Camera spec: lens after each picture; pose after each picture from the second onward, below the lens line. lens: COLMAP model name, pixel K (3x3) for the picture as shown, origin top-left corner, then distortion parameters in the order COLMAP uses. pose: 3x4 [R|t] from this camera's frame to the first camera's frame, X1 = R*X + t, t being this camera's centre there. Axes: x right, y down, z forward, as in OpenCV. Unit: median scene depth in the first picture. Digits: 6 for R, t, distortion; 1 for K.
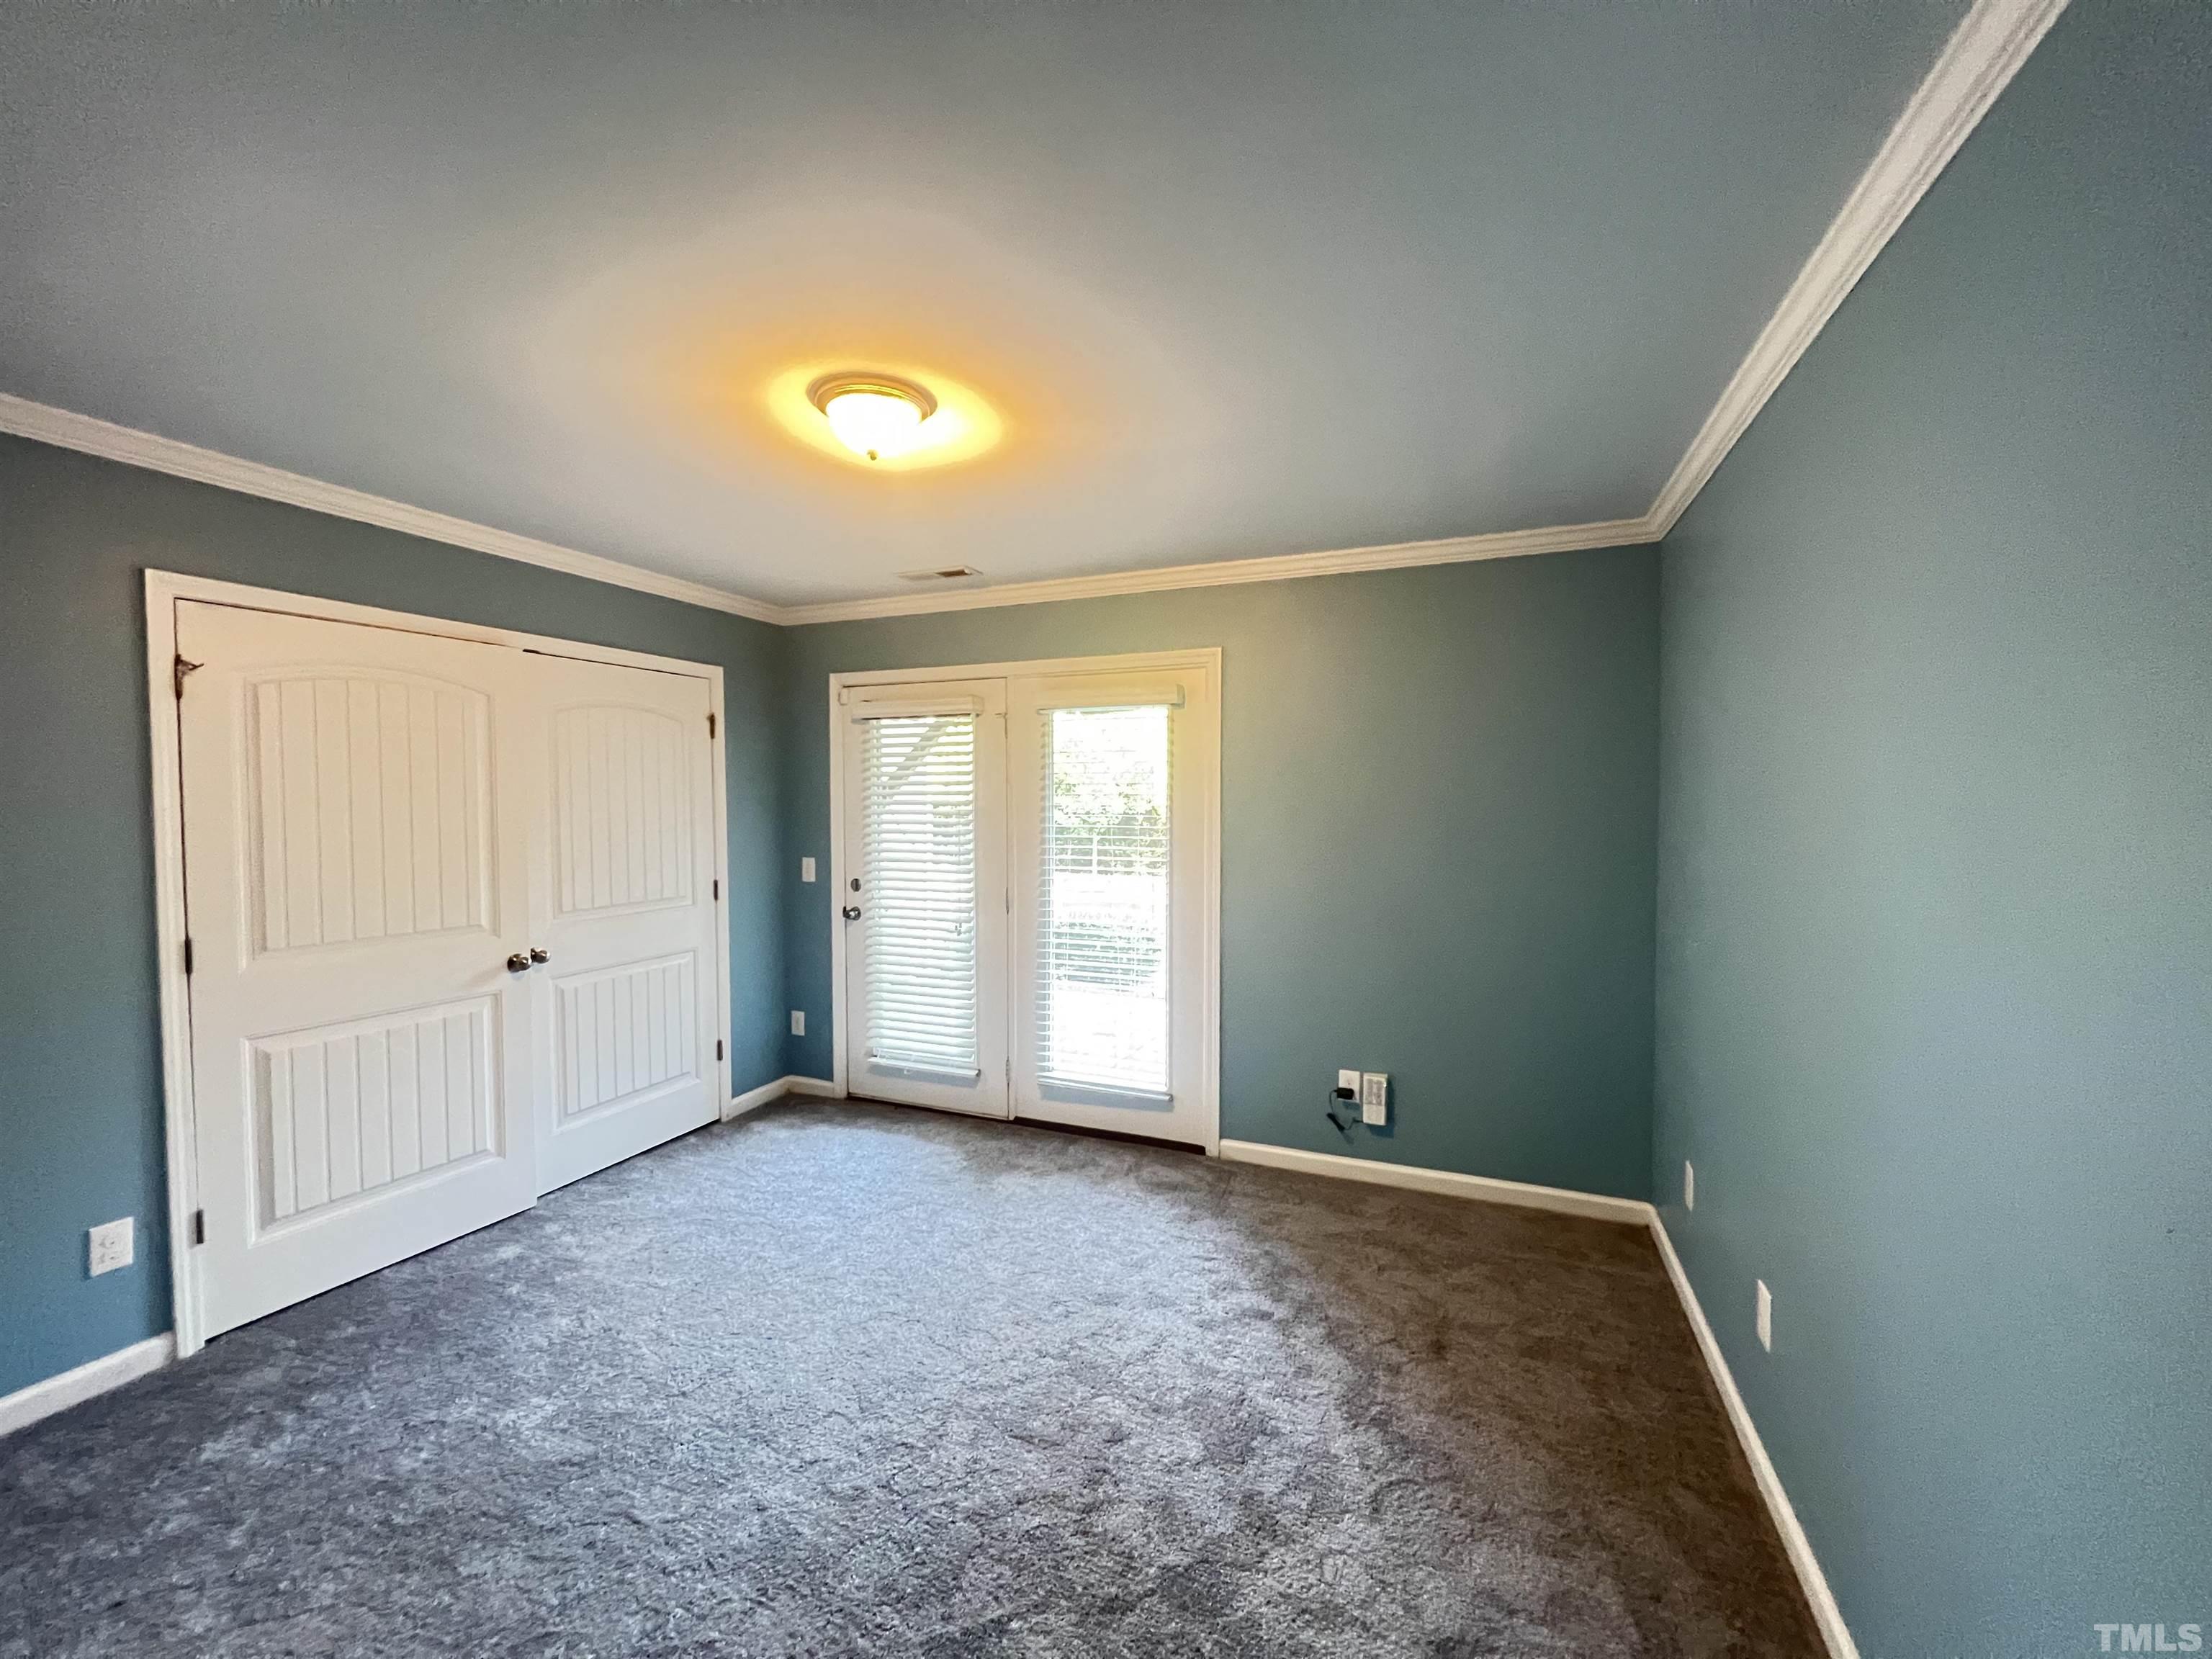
lens RADIAL K [[888.5, 0, 1105.2], [0, 888.5, 831.0], [0, 0, 1]] dist [-0.003967, 0.000933]
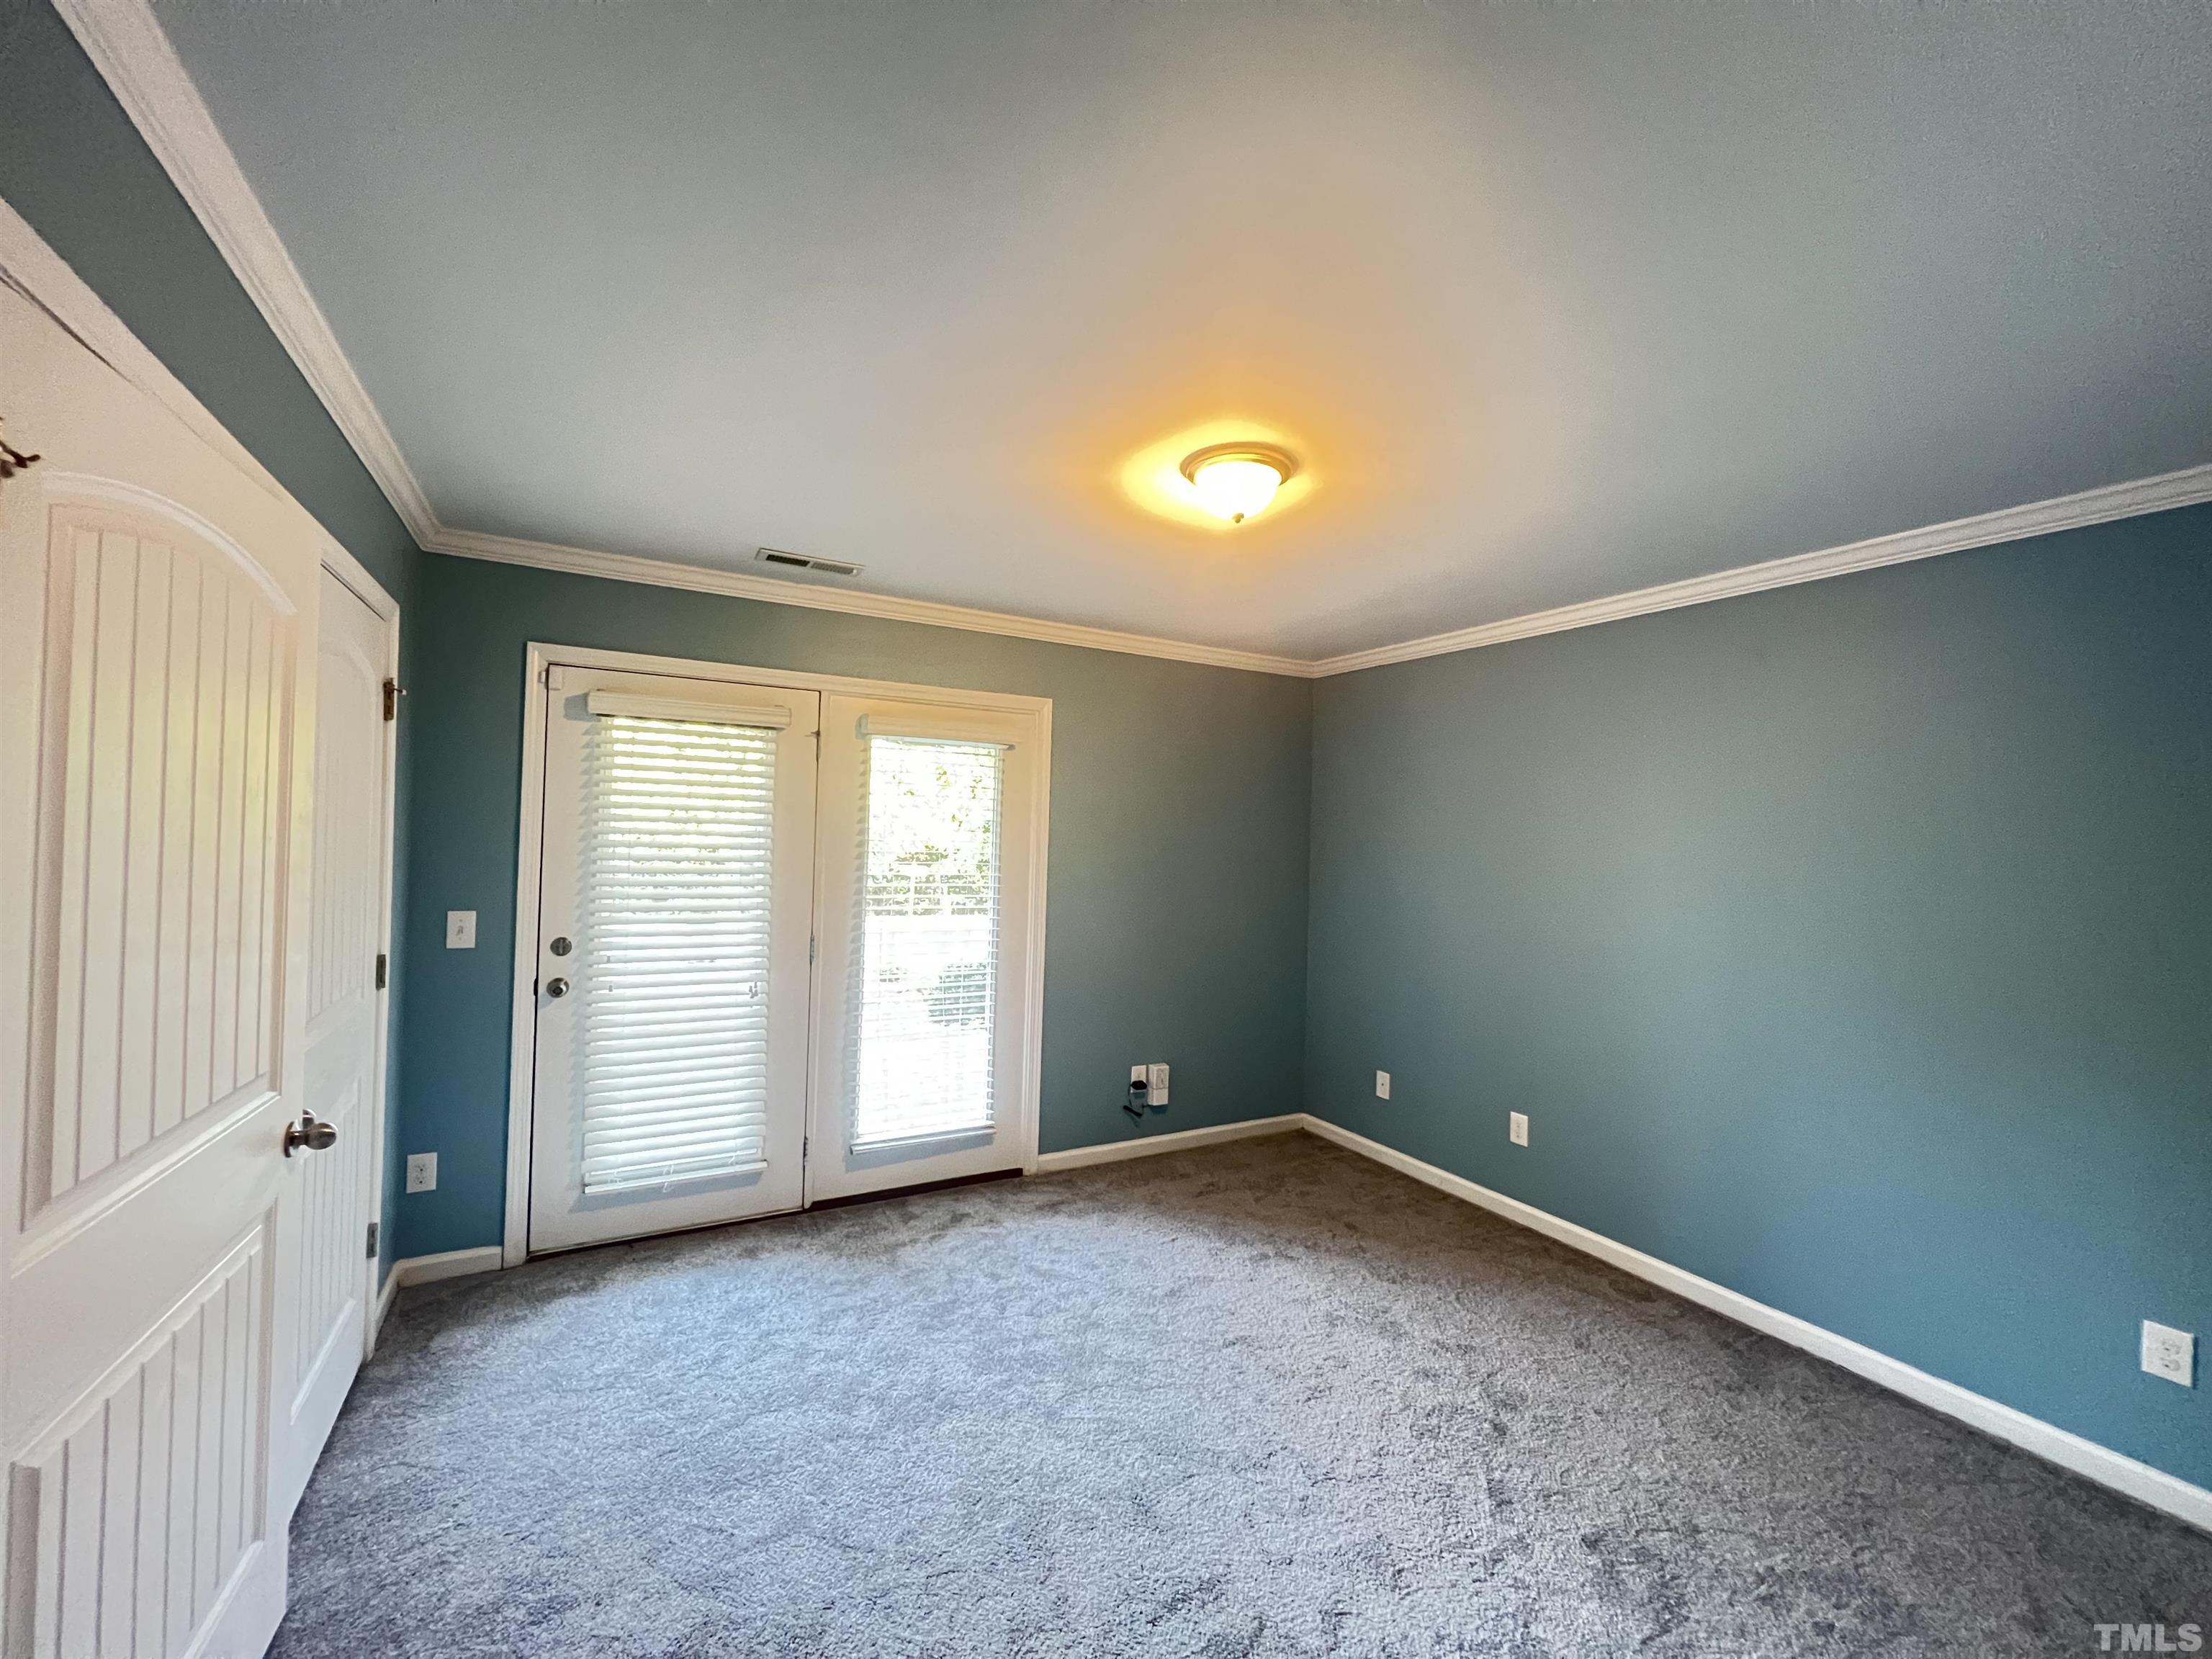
lens RADIAL K [[888.5, 0, 1105.3], [0, 888.5, 829.0], [0, 0, 1]] dist [-0.003967, 0.000933]
pose [[0.620981, 0.024547, 0.783441, -0.655887], [-0.004360, 0.999602, -0.027863, -0.016943], [-0.783813, 0.013887, 0.620841, 0.261726]]
